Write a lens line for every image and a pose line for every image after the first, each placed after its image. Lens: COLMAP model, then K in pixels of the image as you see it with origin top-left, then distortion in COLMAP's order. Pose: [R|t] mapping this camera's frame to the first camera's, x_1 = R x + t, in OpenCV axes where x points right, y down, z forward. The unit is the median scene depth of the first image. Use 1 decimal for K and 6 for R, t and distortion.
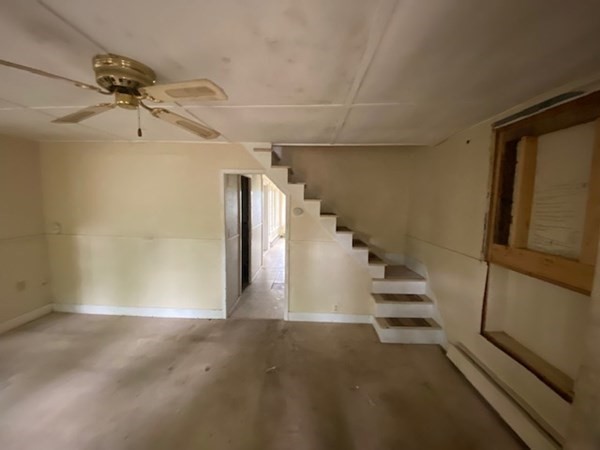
lens RADIAL K [[241.3, 0, 297.8], [0, 241.3, 223.0], [0, 0, 1]] dist [-0.000394, -0.000512]
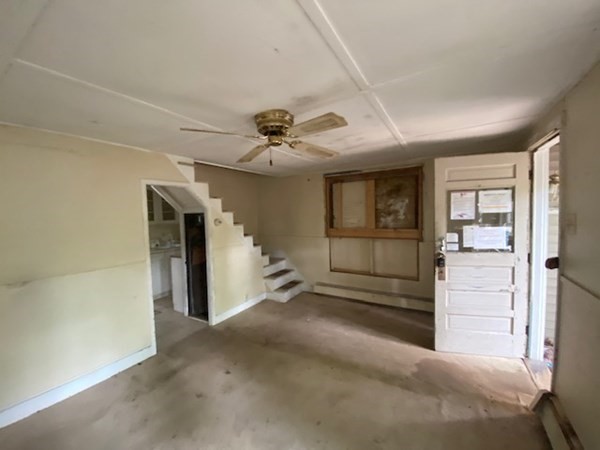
lens RADIAL K [[241.3, 0, 297.8], [0, 241.3, 223.0], [0, 0, 1]] dist [-0.000394, -0.000512]
pose [[0.483789, -0.067605, 0.872570, -0.881393], [0.114579, 0.993323, 0.013434, -0.019026], [-0.867652, 0.093479, 0.488305, 0.124215]]
